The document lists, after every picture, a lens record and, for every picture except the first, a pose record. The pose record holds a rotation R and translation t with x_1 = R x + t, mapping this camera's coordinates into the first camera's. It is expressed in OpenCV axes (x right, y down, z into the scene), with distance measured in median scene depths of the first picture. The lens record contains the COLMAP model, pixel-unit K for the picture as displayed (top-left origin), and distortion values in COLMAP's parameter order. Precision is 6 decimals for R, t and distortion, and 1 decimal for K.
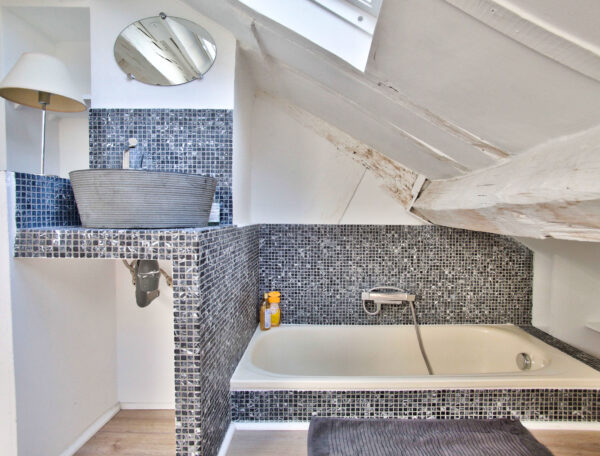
lens RADIAL K [[372.3, 0, 318.0], [0, 372.3, 229.3], [0, 0, 1]] dist [-0.052888, 0.050054]
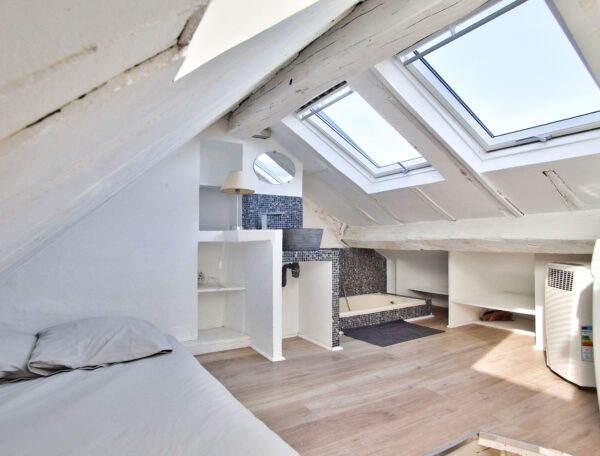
lens RADIAL K [[370.5, 0, 302.2], [0, 370.5, 224.6], [0, 0, 1]] dist [-0.083762, 0.050190]
pose [[0.855556, 0.011090, 0.517591, -1.387228], [0.030681, 0.996927, -0.072074, 0.001388], [-0.516800, 0.077544, 0.852587, -0.891042]]
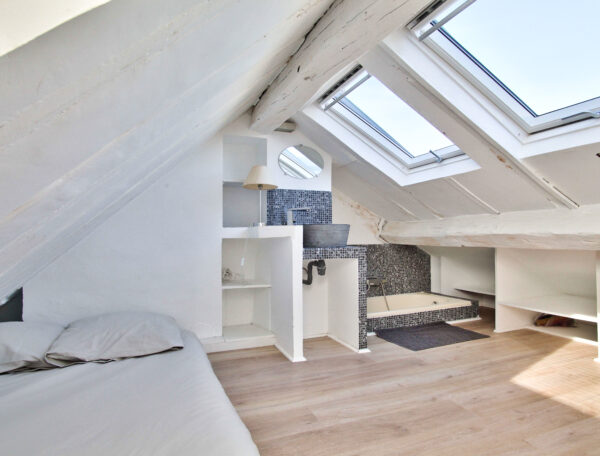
lens RADIAL K [[370.5, 0, 302.2], [0, 370.5, 224.6], [0, 0, 1]] dist [-0.083762, 0.050190]
pose [[0.926762, -0.002423, 0.375642, -1.193048], [0.029472, 0.997366, -0.066279, 0.003594], [-0.374492, 0.072495, 0.924392, -0.900672]]
